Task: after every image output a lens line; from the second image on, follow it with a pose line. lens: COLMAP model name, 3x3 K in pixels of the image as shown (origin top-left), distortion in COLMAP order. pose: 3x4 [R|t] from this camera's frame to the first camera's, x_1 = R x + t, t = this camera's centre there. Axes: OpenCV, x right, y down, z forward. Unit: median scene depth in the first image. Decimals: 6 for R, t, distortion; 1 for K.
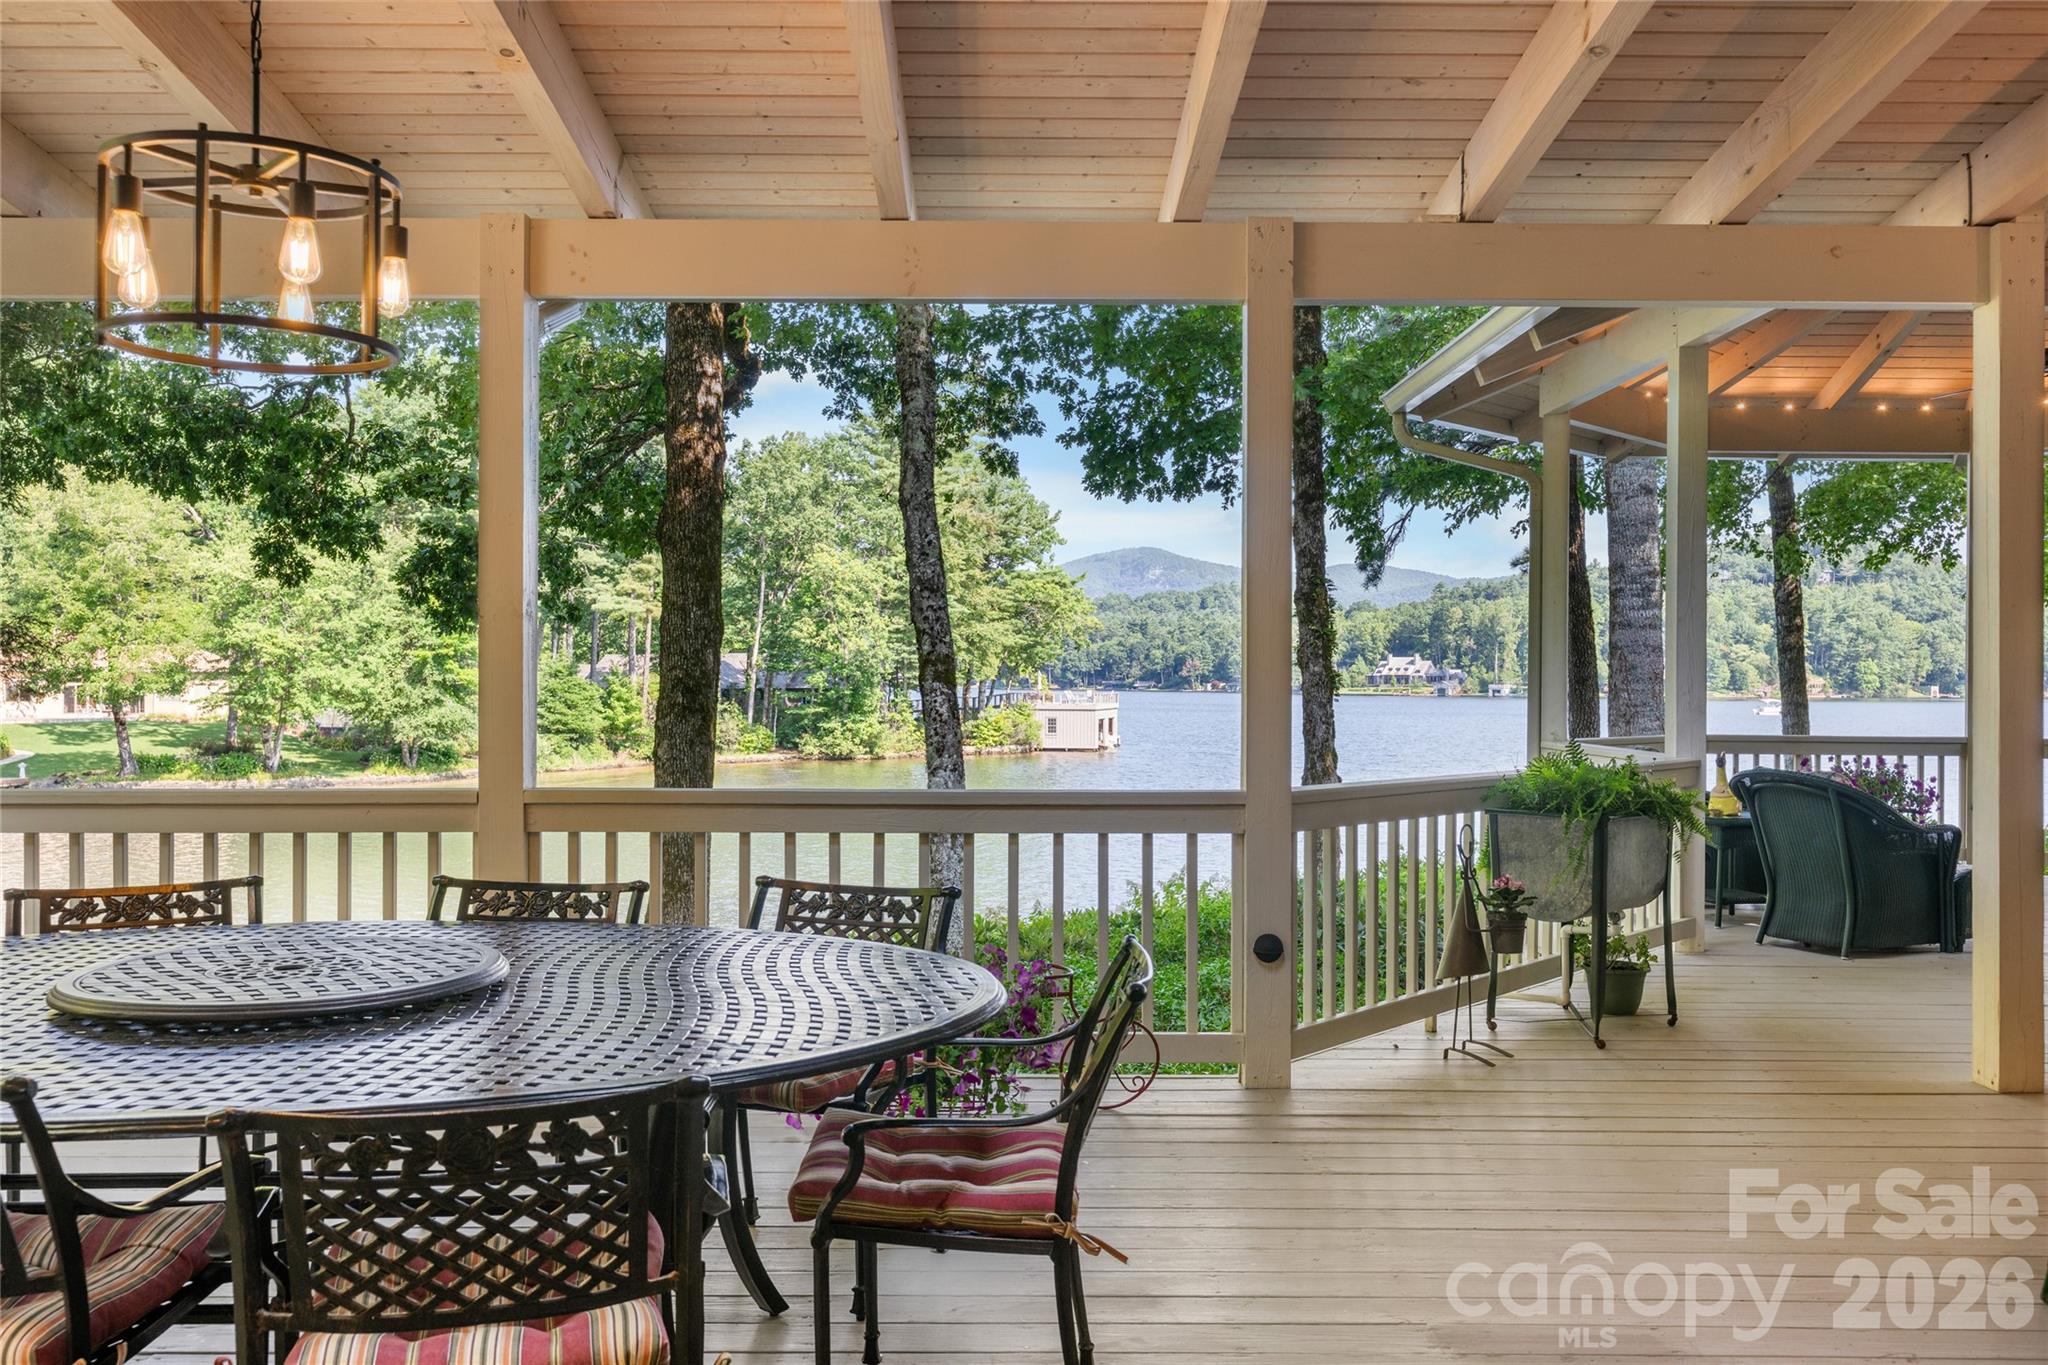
lens RADIAL K [[1629.0, 0, 1022.3], [0, 1629.0, 668.3], [0, 0, 1]] dist [-0.002833, 0.001769]
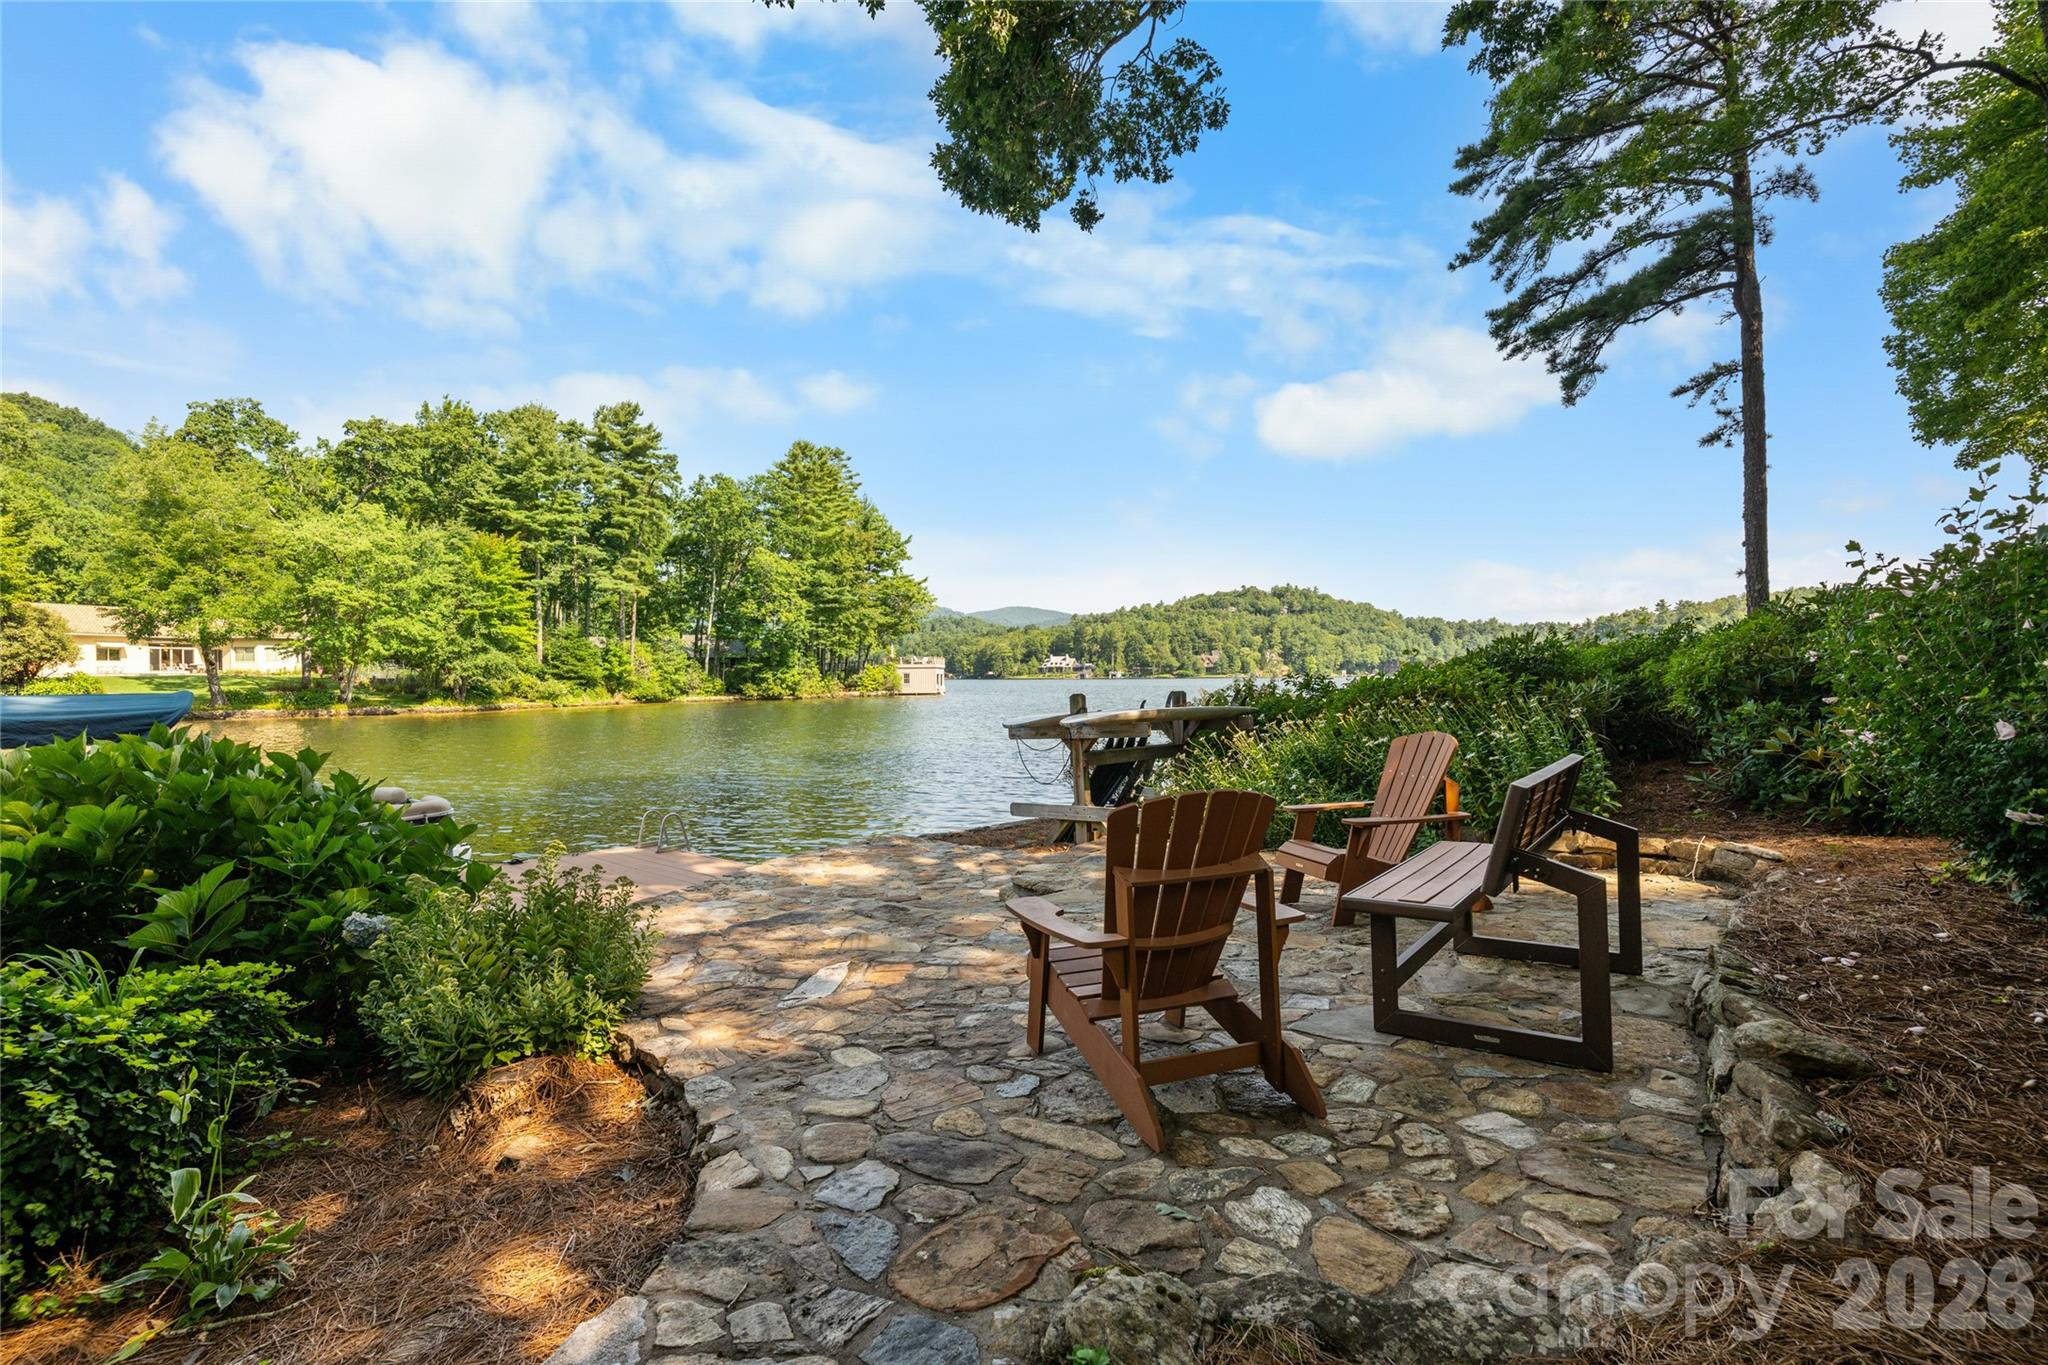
lens RADIAL K [[975.3, 0, 1024.0], [0, 975.3, 682.5], [0, 0, 1]] dist [-0.009189, 0.005877]
pose [[0.977827, -0.014611, 0.208905, -0.077097], [0.011927, 0.999829, 0.014102, 0.032796], [-0.209075, -0.011298, 0.977834, 0.111082]]
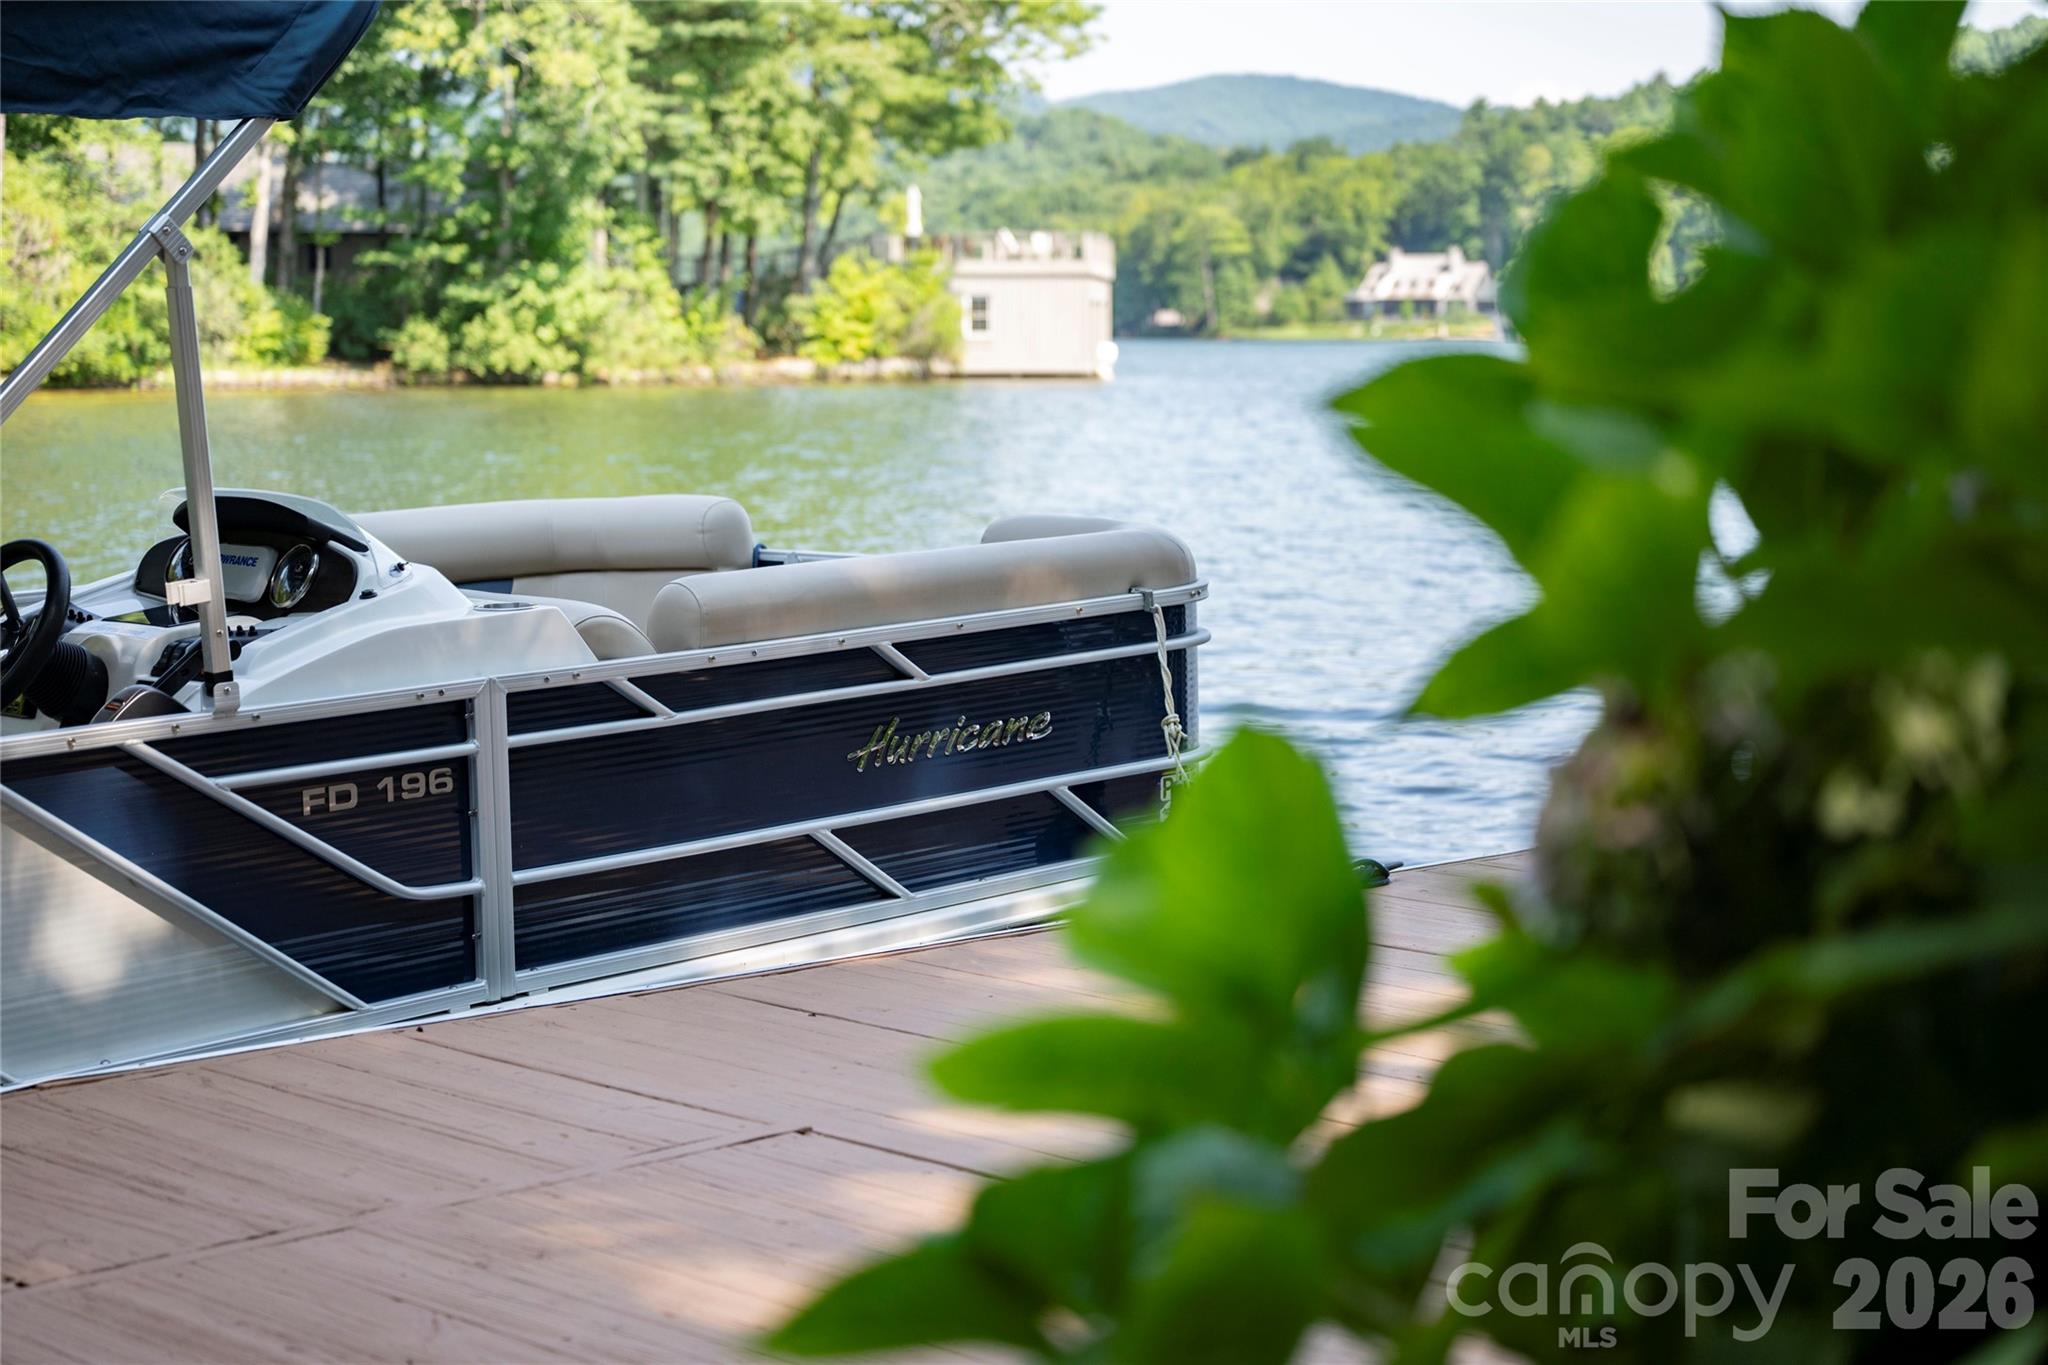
lens RADIAL K [[3585.8, 0, 1024.0], [0, 3585.8, 682.5], [0, 0, 1]] dist [0.023280, 0.109087]
pose [[0.989591, -0.016462, 0.142961, -0.117823], [0.001519, 0.994575, 0.104010, 0.039680], [-0.143897, -0.102711, 0.984248, 0.144270]]
